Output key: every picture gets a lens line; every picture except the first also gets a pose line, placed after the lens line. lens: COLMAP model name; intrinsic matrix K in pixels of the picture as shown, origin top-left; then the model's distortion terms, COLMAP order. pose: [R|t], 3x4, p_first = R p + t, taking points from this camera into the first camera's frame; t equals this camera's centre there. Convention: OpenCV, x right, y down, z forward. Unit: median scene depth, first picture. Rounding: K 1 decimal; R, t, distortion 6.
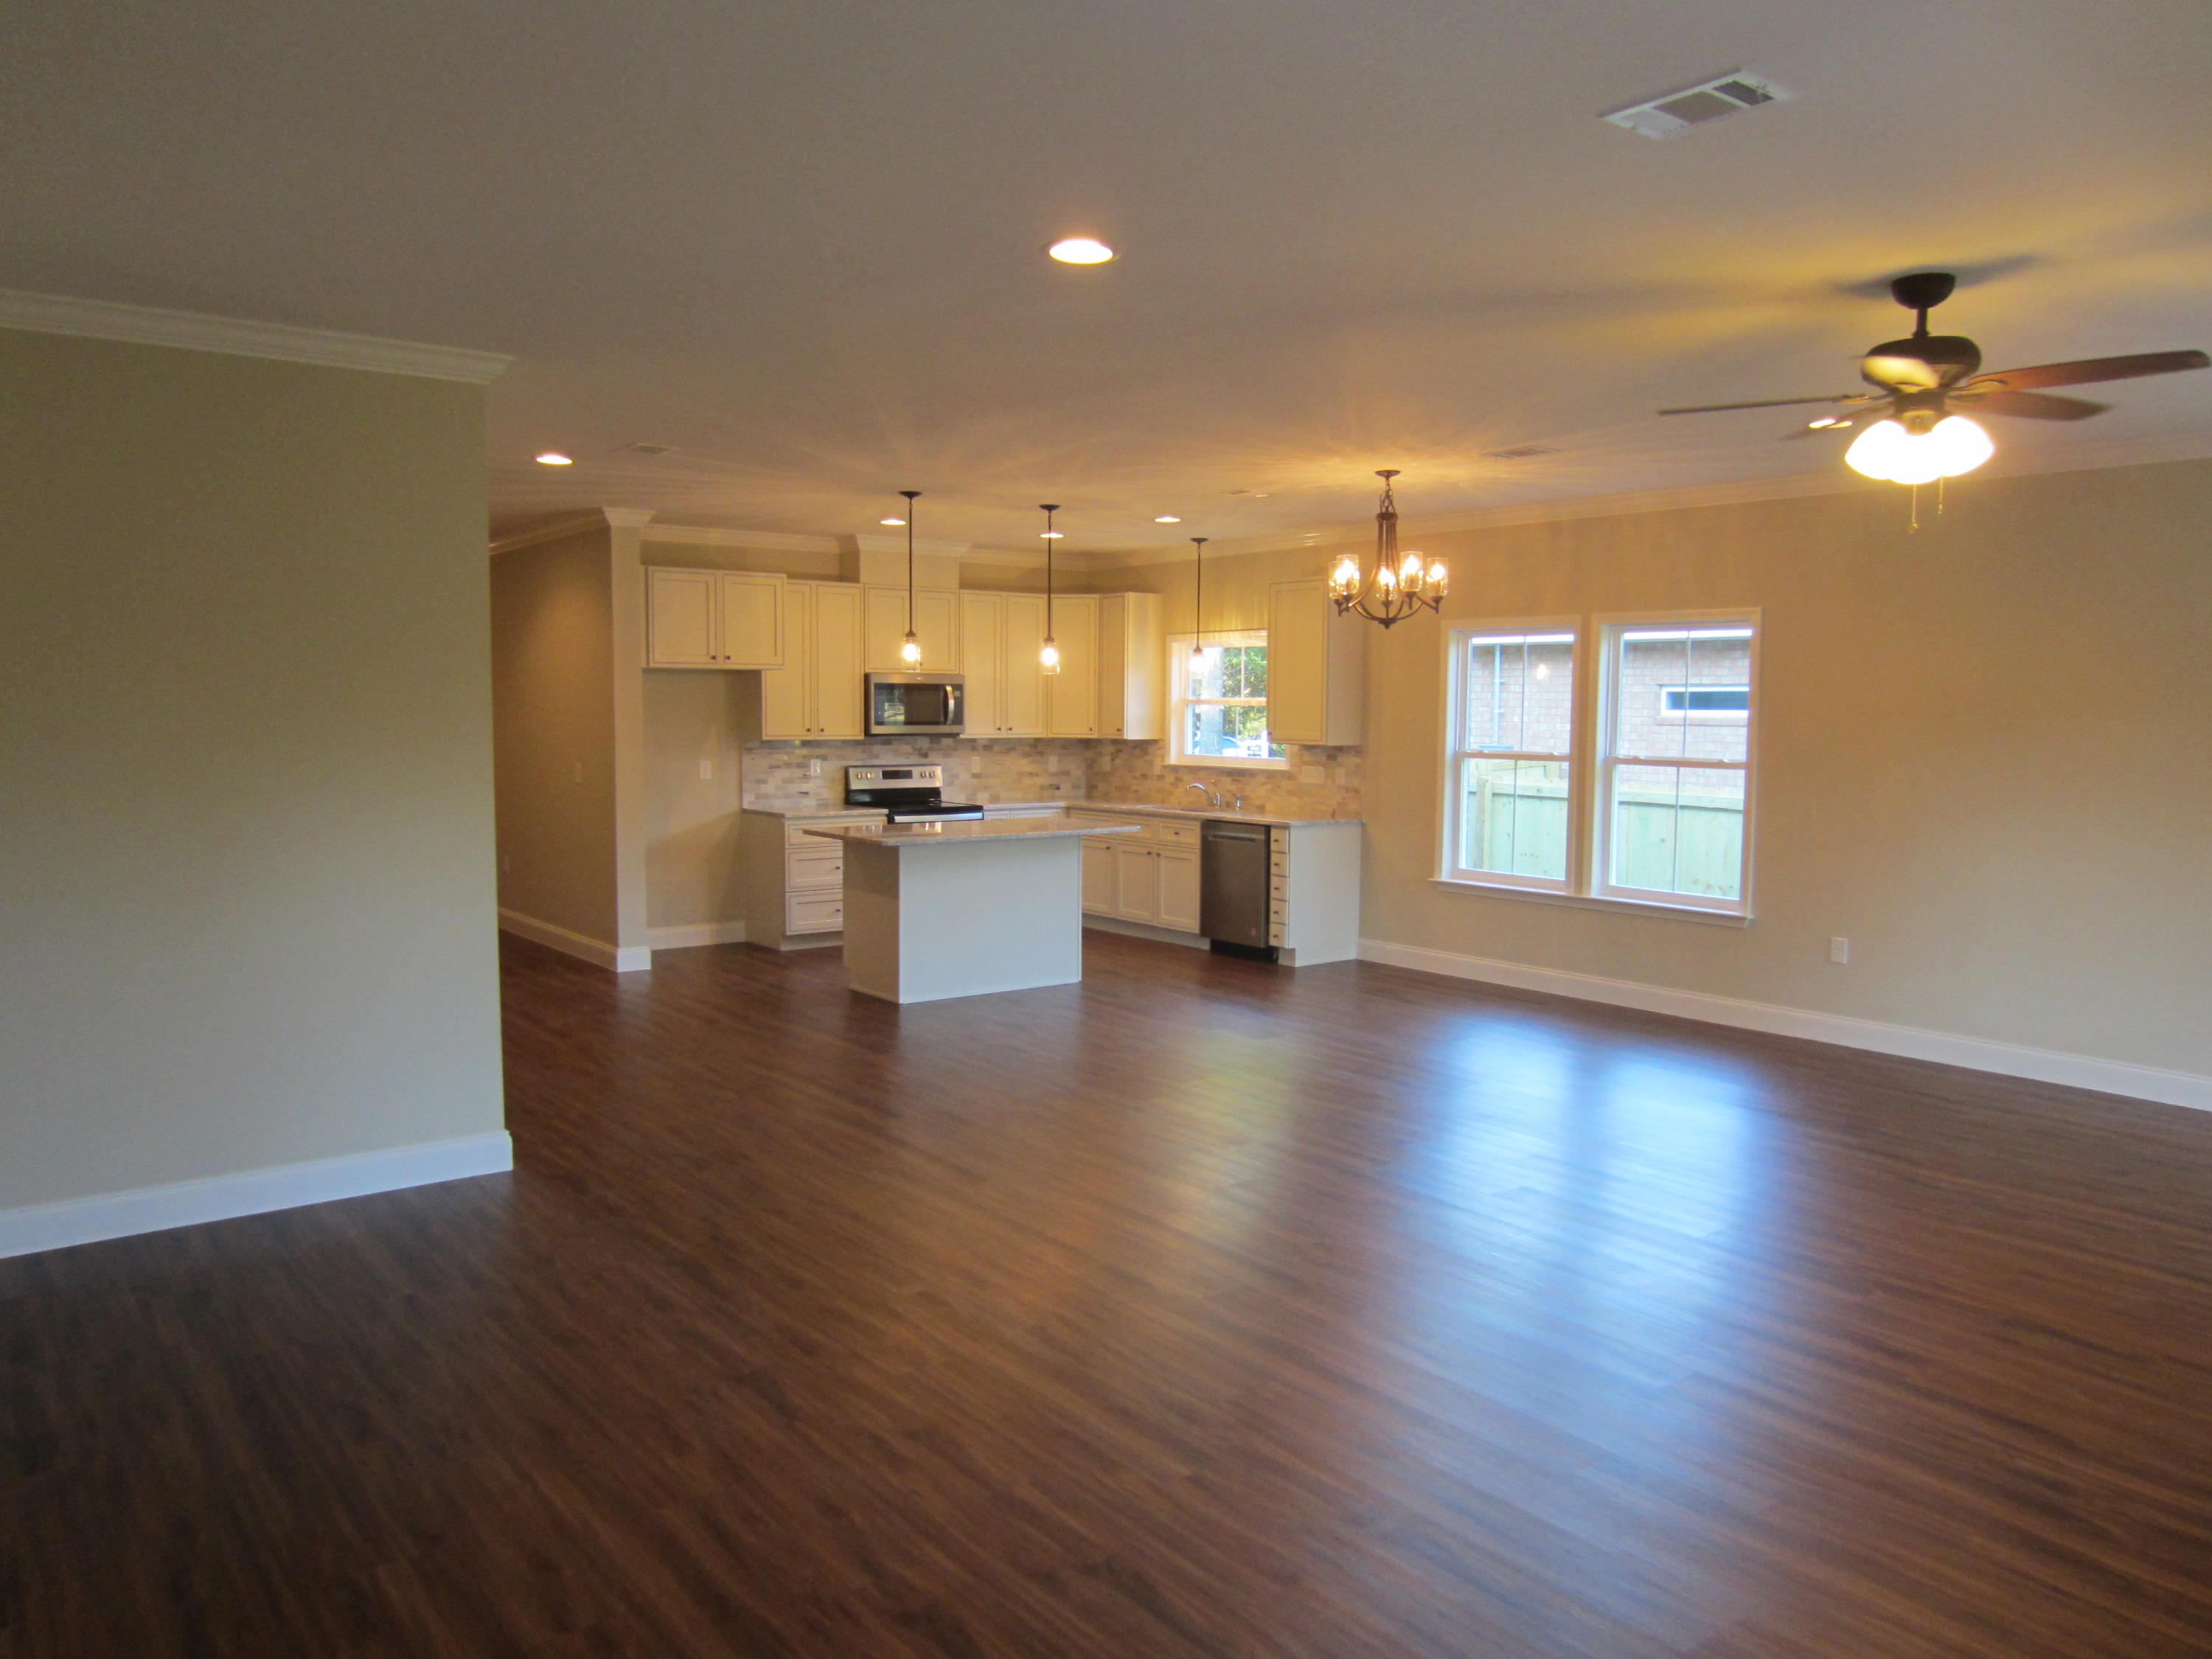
lens RADIAL K [[1559.7, 0, 1107.0], [0, 1559.7, 820.6], [0, 0, 1]] dist [-0.030660, 0.002571]
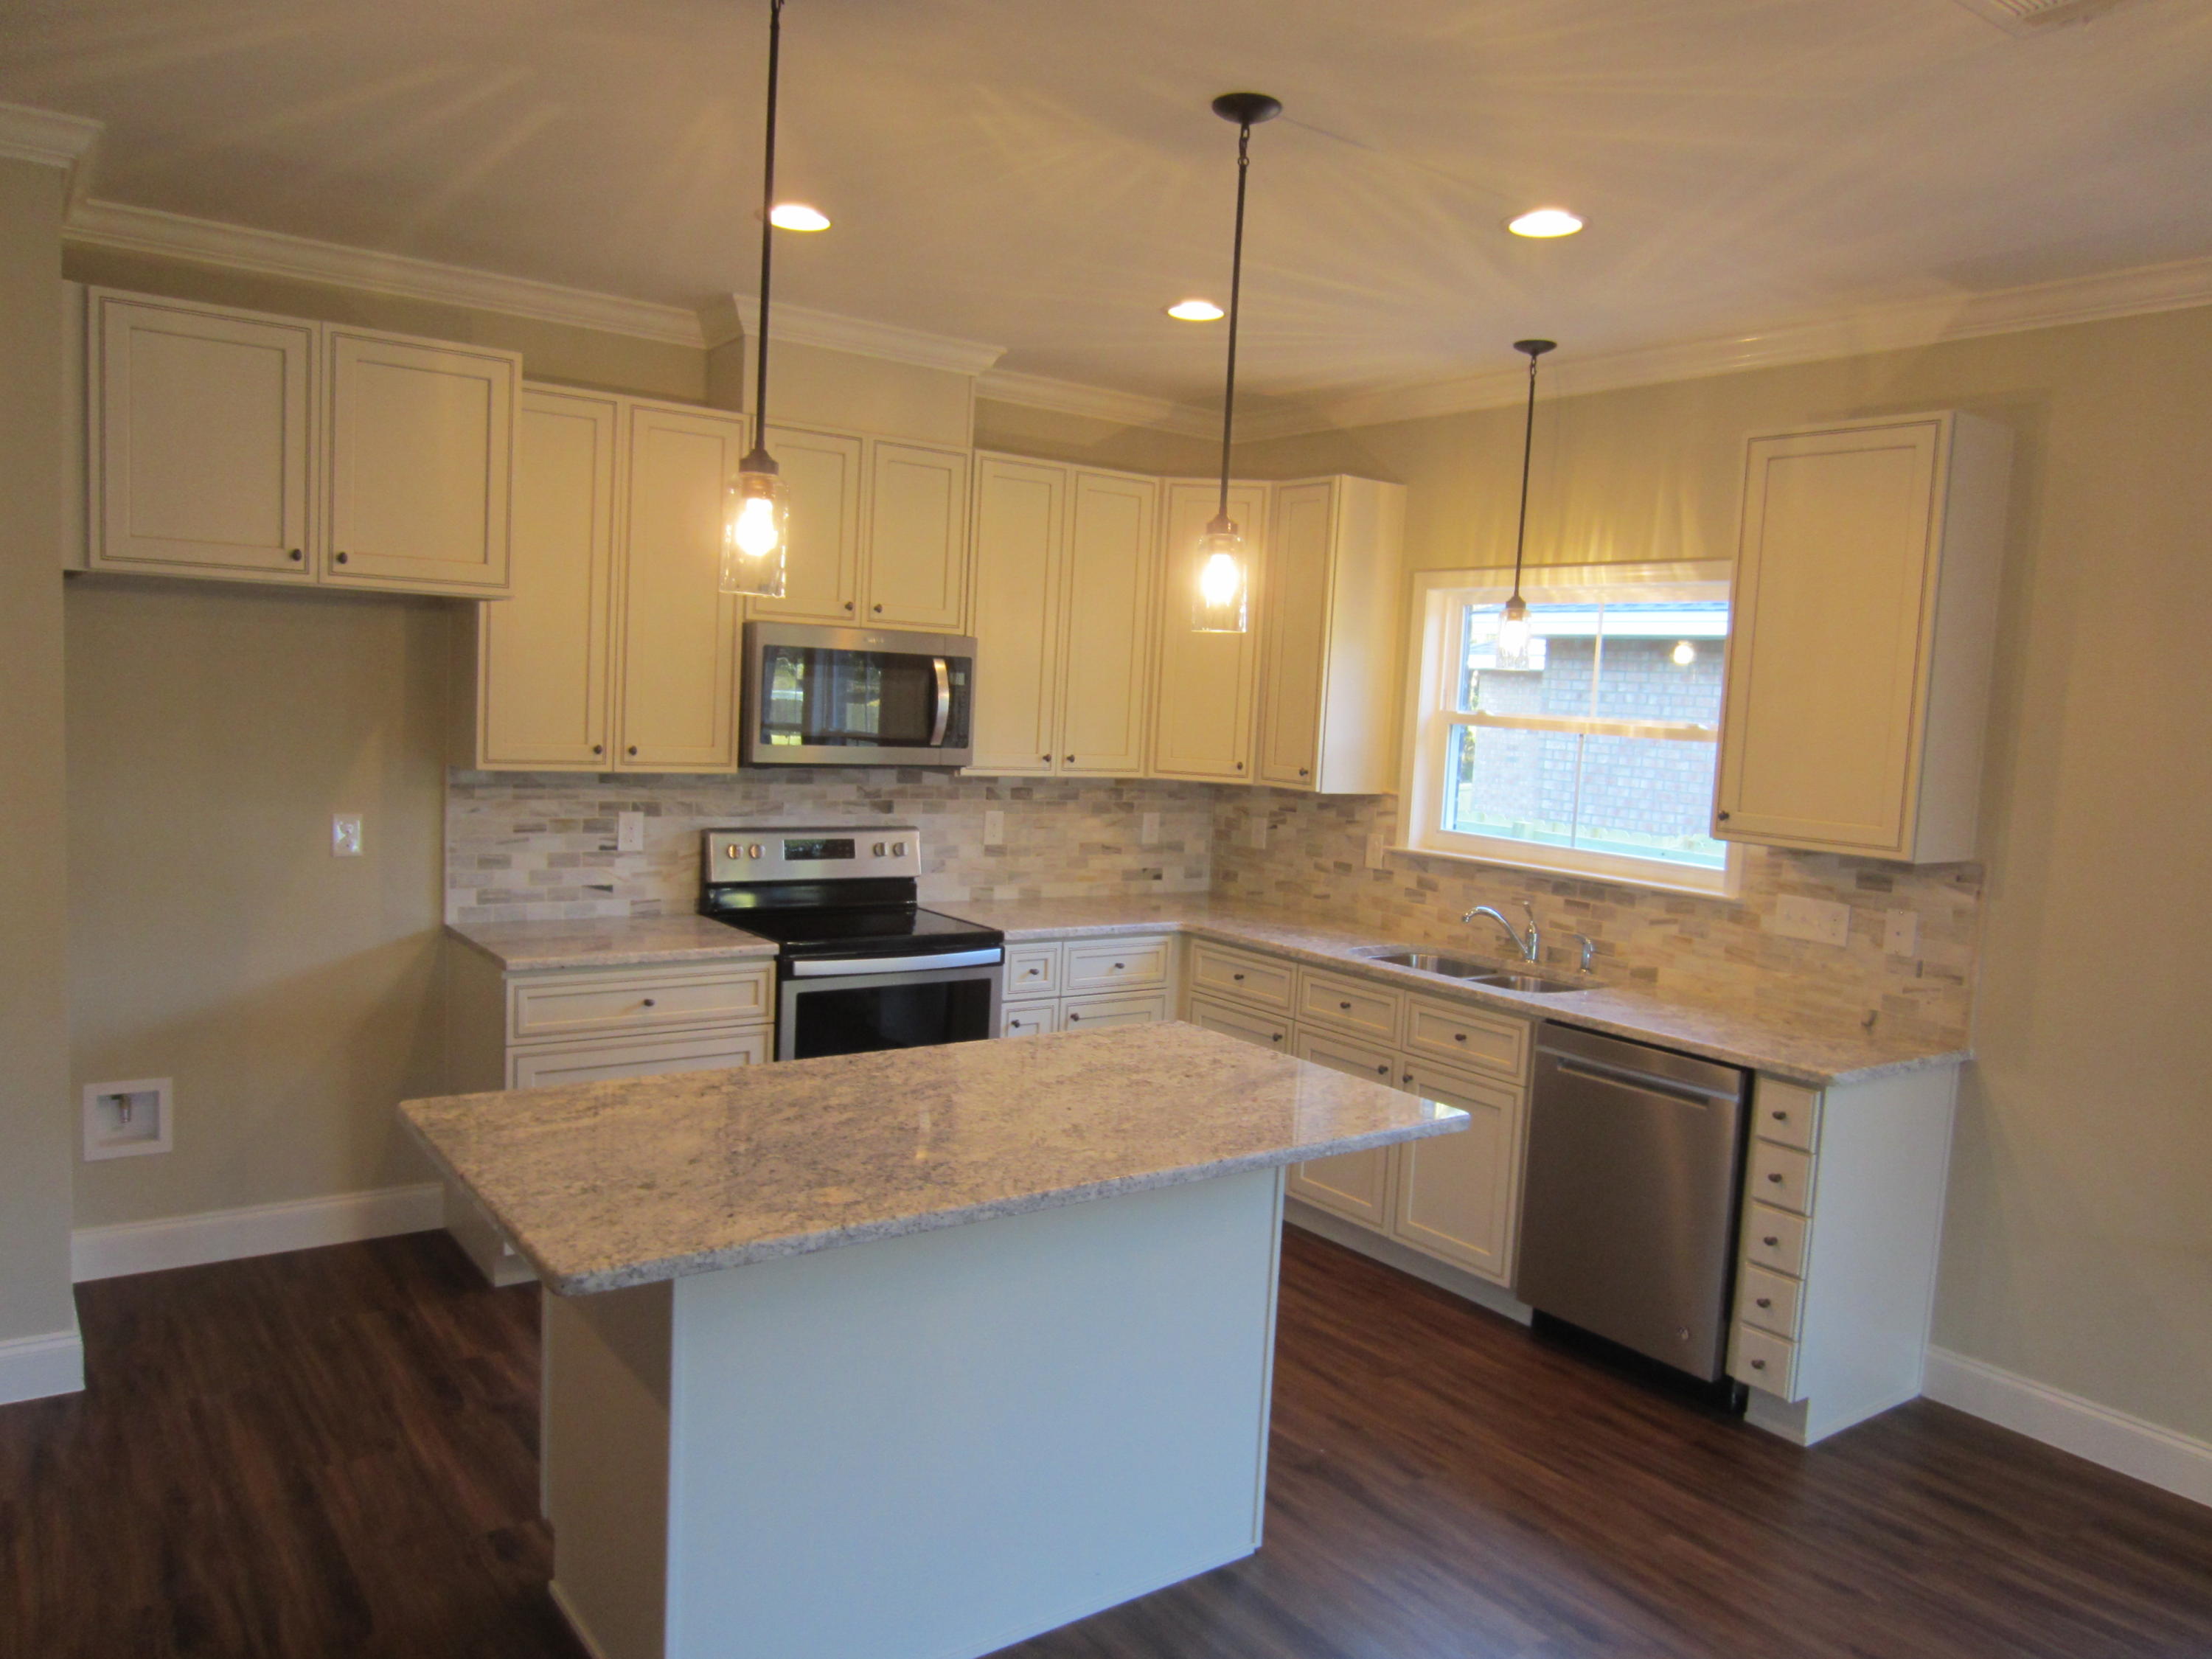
lens RADIAL K [[1559.7, 0, 1107.0], [0, 1559.7, 820.6], [0, 0, 1]] dist [-0.030660, 0.002571]
pose [[0.998611, 0.048010, -0.021714, -0.045138], [-0.047802, 0.998807, 0.009977, -0.051226], [0.022167, -0.008926, 0.999714, 0.599714]]
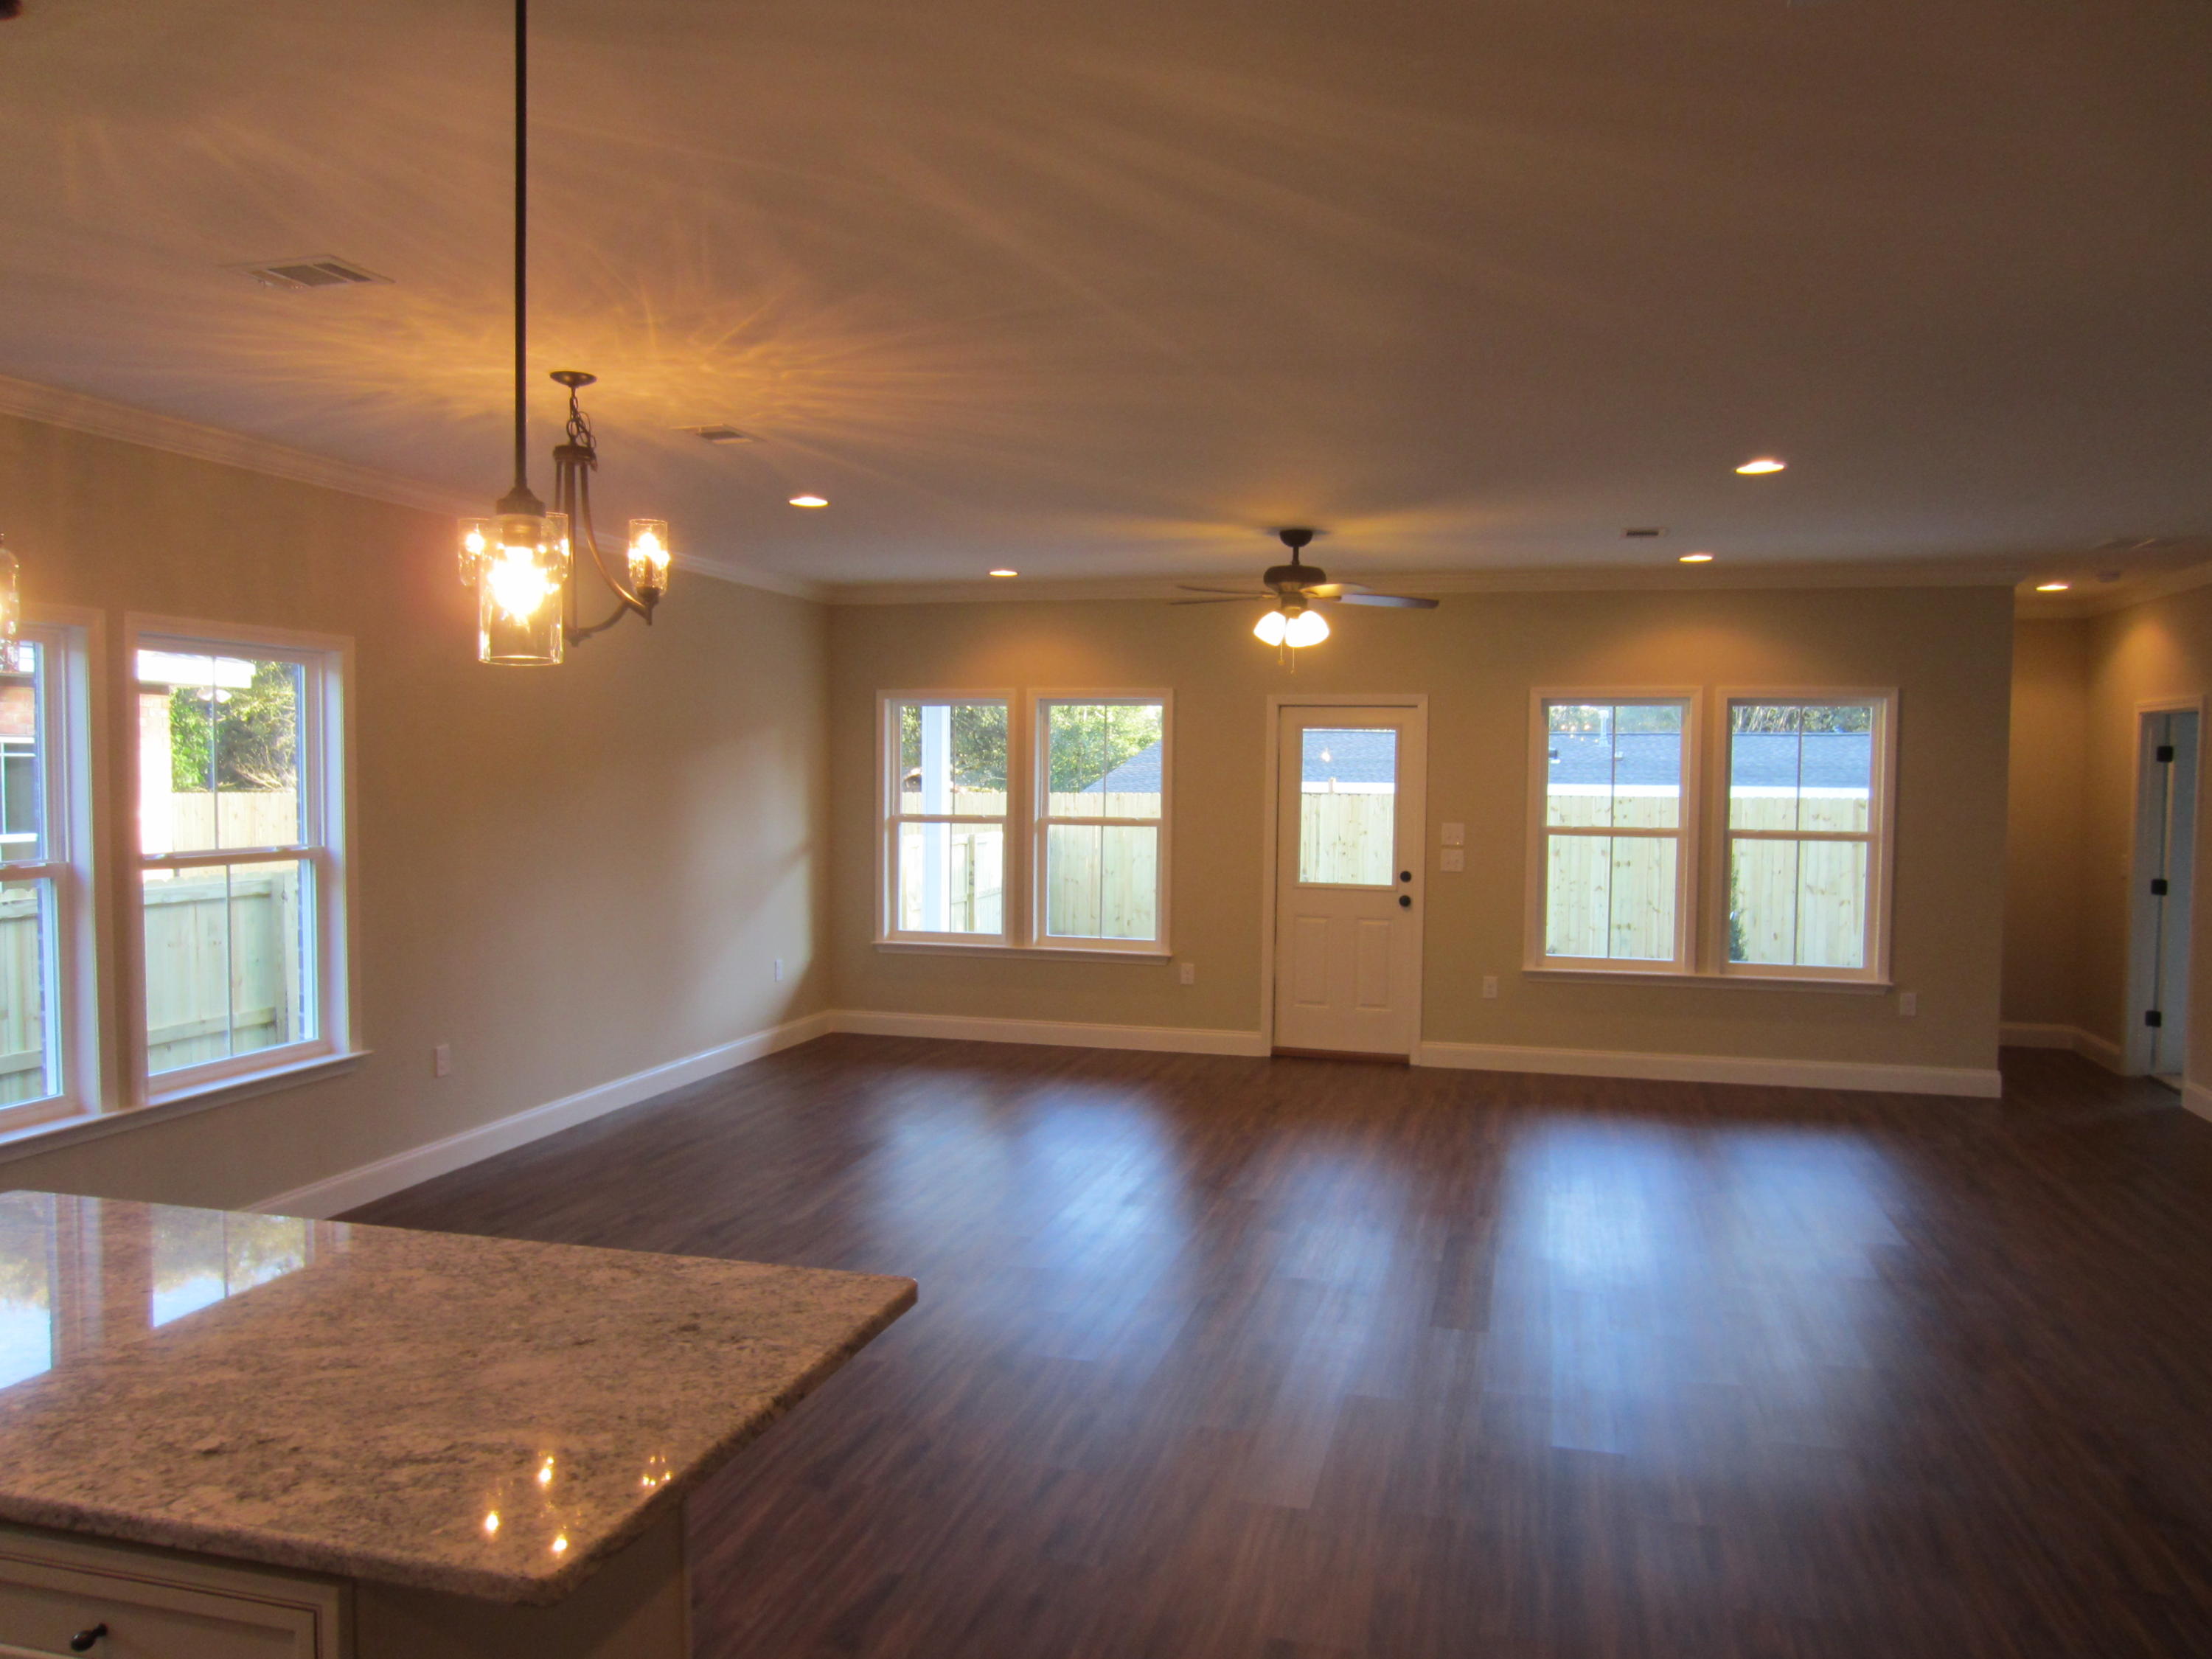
lens RADIAL K [[1579.8, 0, 1106.0], [0, 1579.8, 829.5], [0, 0, 1]] dist [-0.024174, 0.010272]
pose [[-0.588180, -0.044547, 0.807503, -0.305315], [0.056635, 0.993762, 0.096075, -0.073603], [-0.806745, 0.102243, -0.581987, 0.888313]]
